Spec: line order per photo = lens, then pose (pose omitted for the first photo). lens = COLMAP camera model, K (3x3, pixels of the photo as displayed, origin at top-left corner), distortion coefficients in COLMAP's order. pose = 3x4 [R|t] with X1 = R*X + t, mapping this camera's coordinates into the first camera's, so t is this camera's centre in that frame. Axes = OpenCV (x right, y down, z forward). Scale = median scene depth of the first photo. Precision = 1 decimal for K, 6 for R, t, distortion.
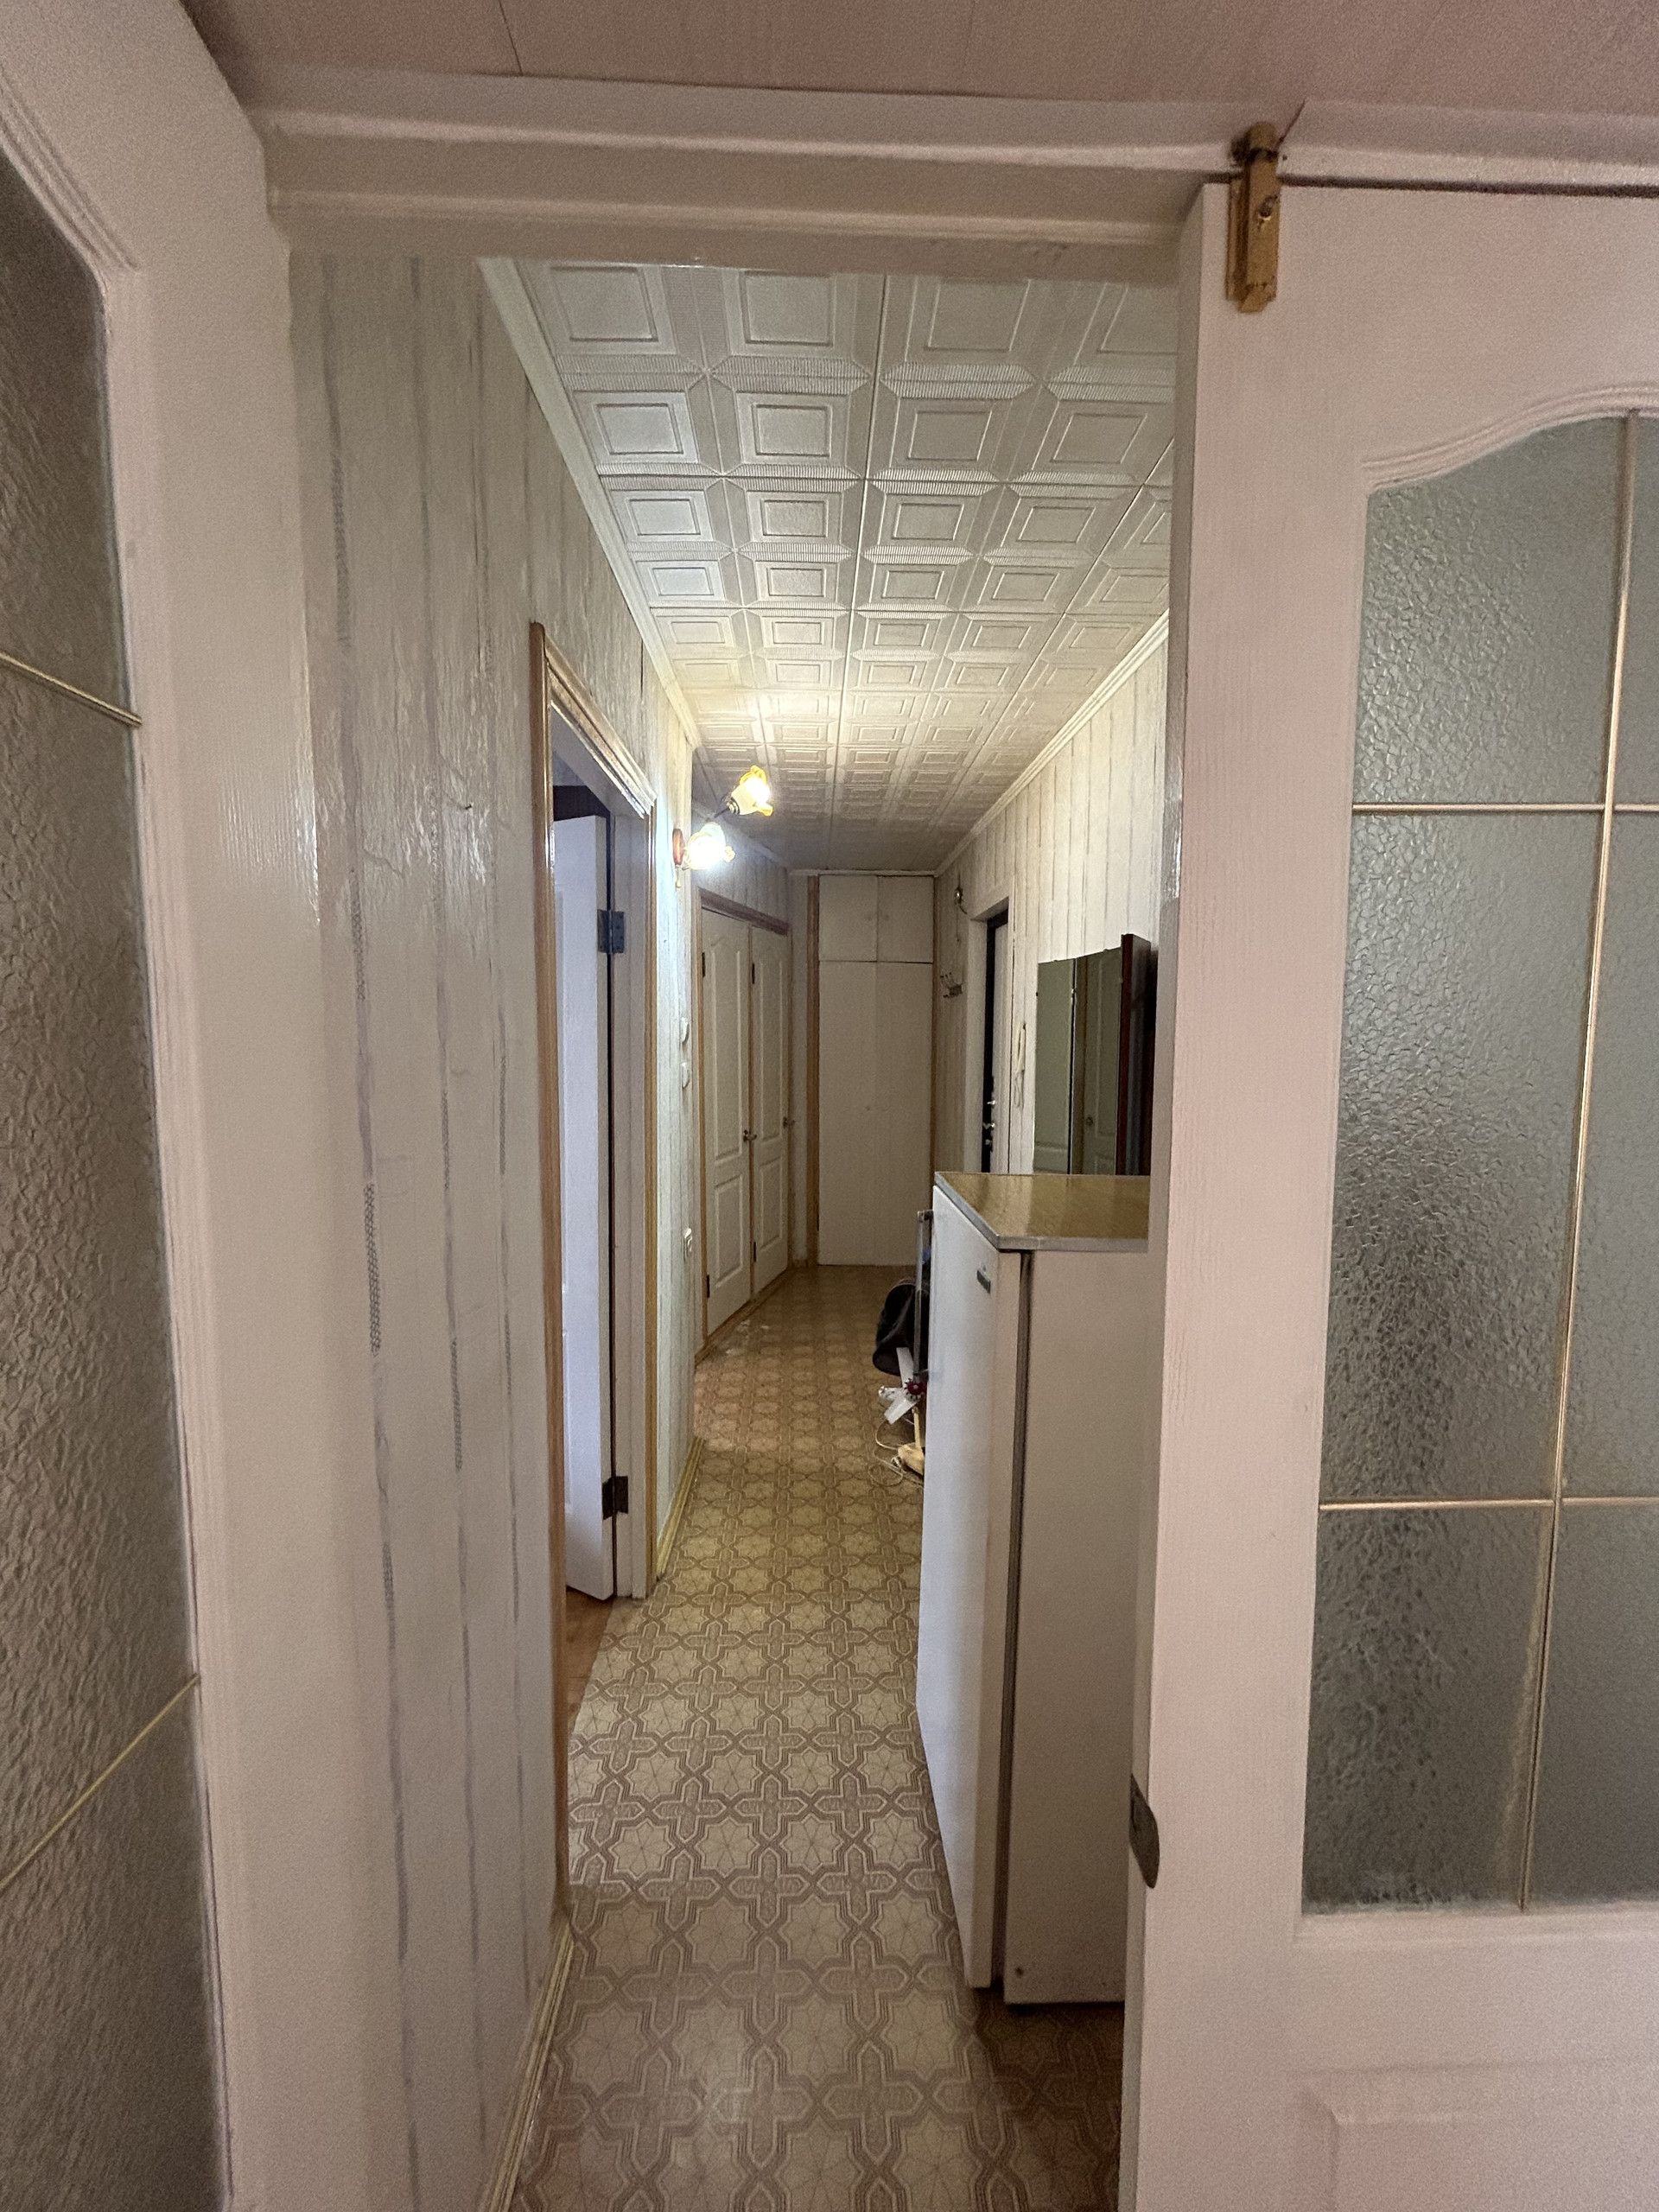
lens RADIAL K [[908.0, 0, 833.5], [0, 908.0, 1098.8], [0, 0, 1]] dist [0.011925, 0.000165]
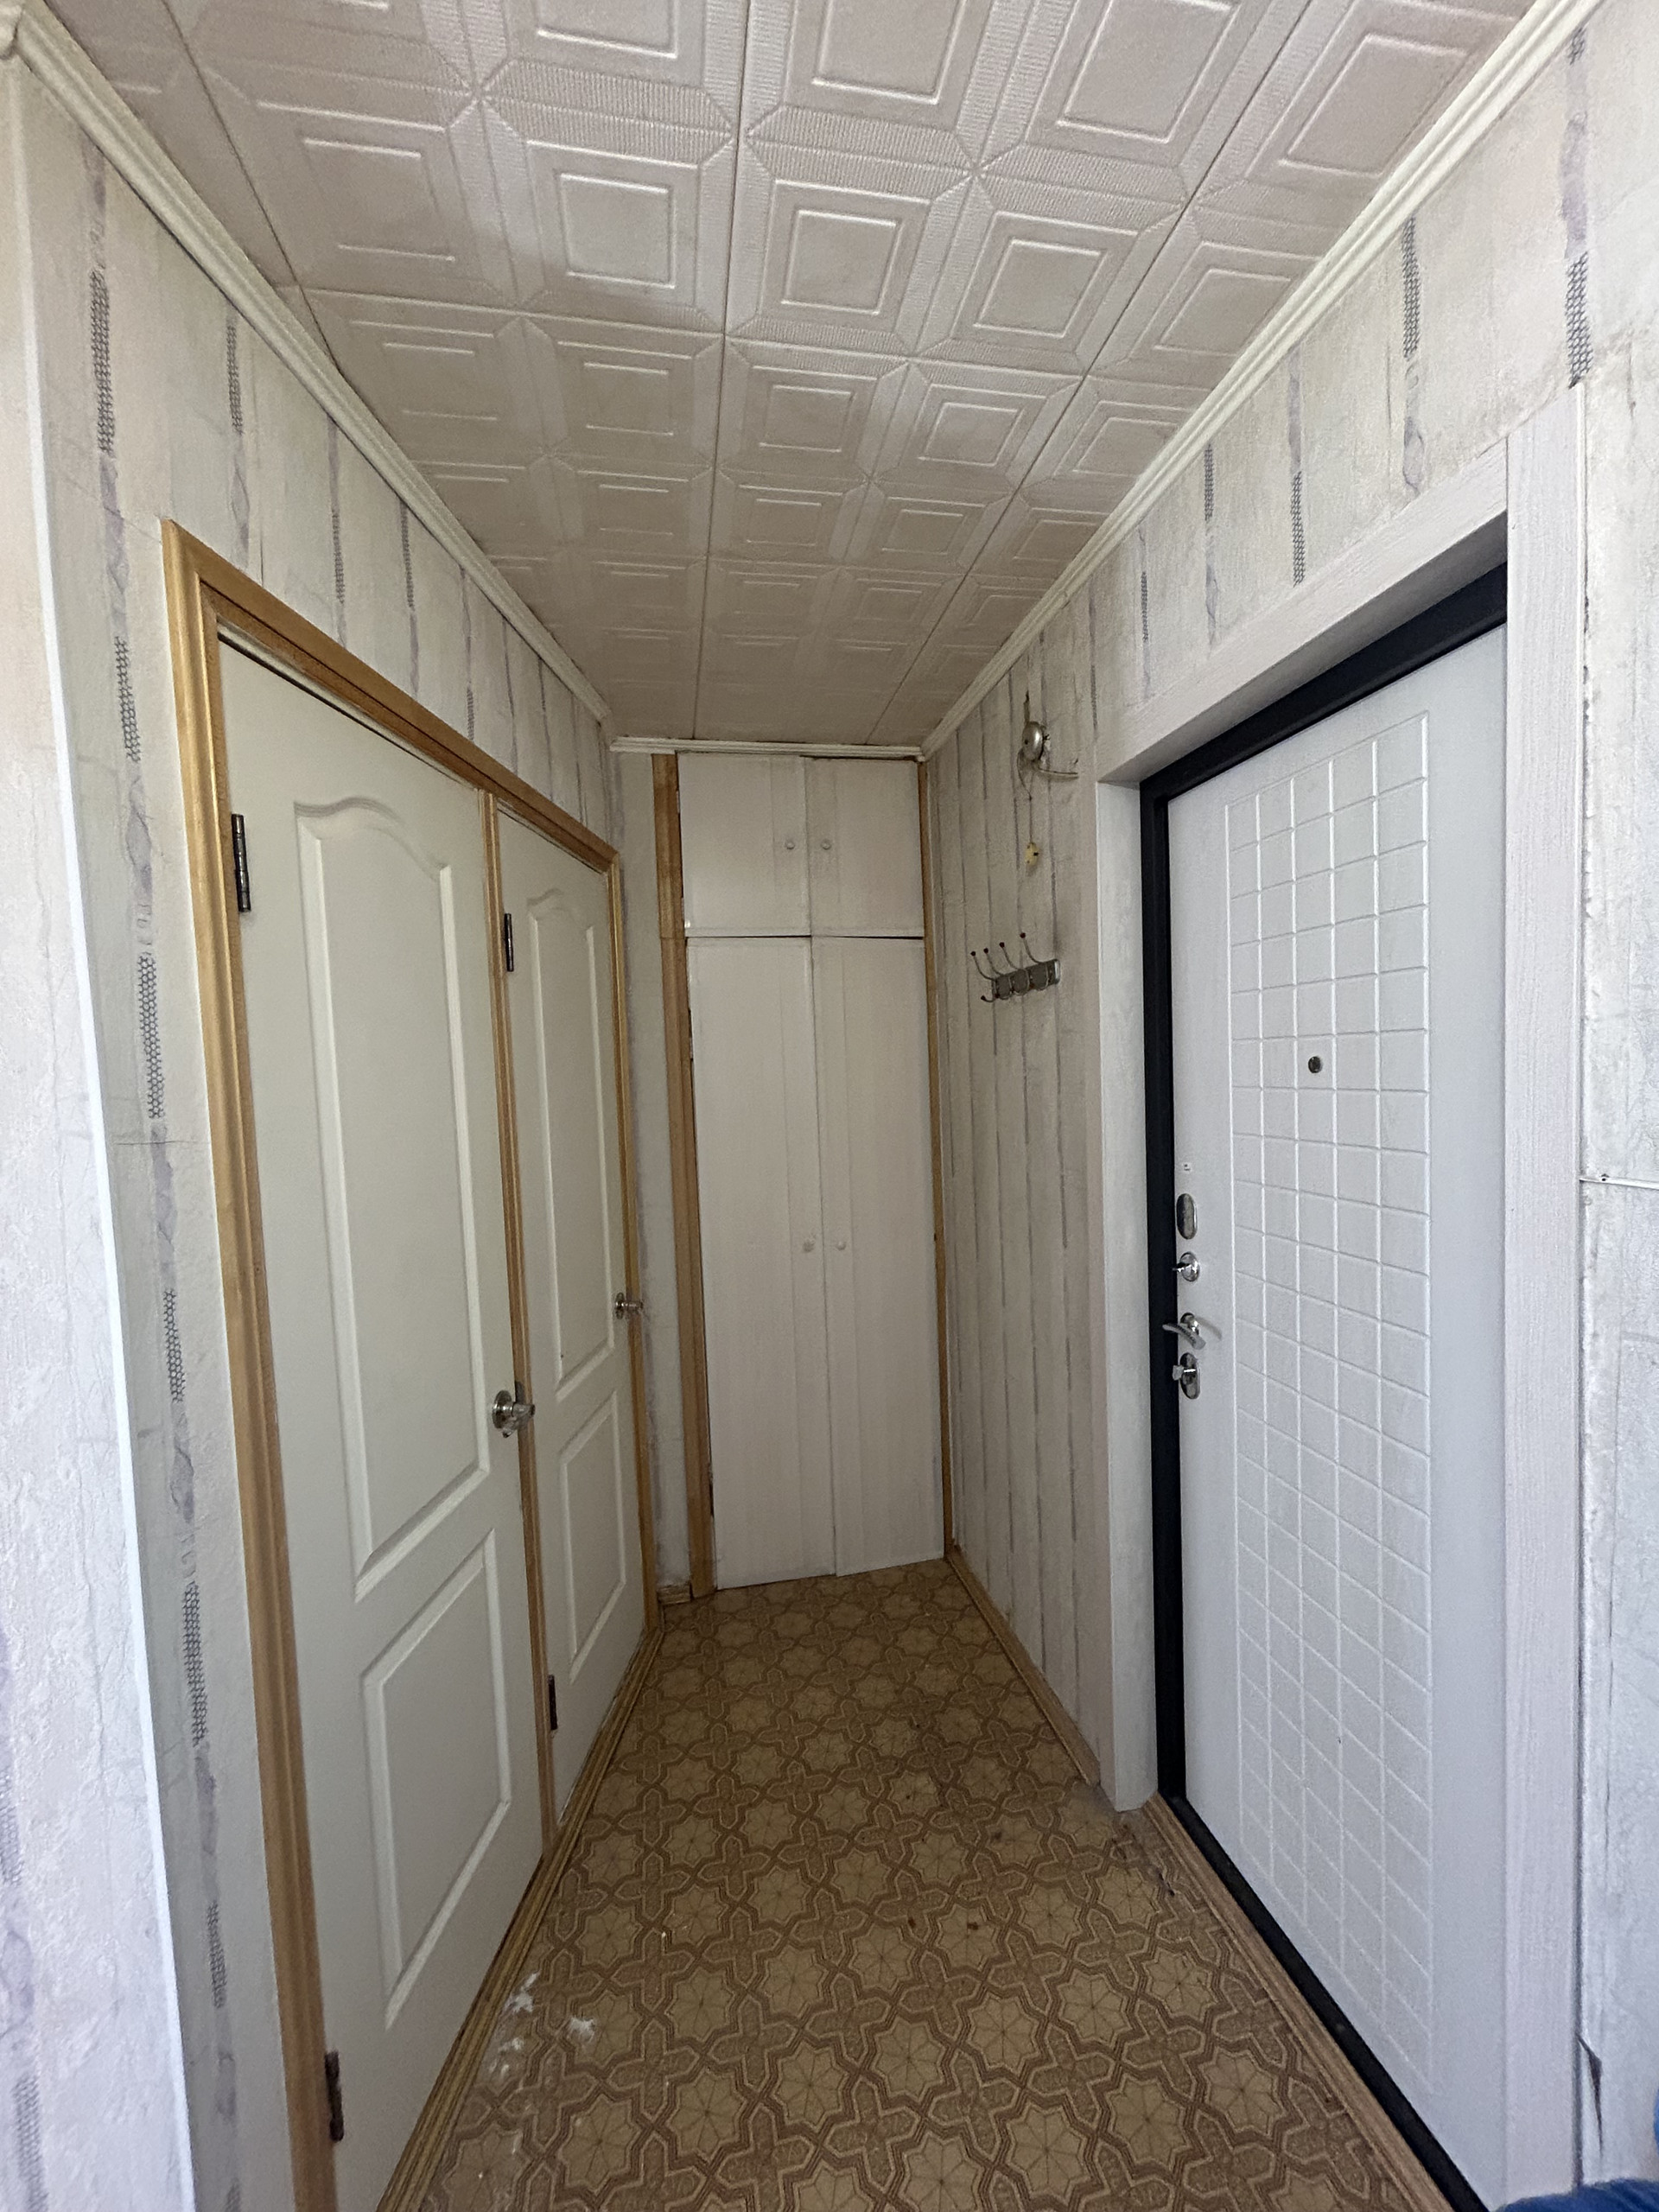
lens RADIAL K [[908.0, 0, 819.1], [0, 908.0, 1117.4], [0, 0, 1]] dist [0.011925, 0.000165]
pose [[0.987746, -0.047959, 0.148522, -0.022261], [0.054914, 0.997561, -0.043090, -0.038467], [-0.146093, 0.050718, 0.987970, 0.543242]]
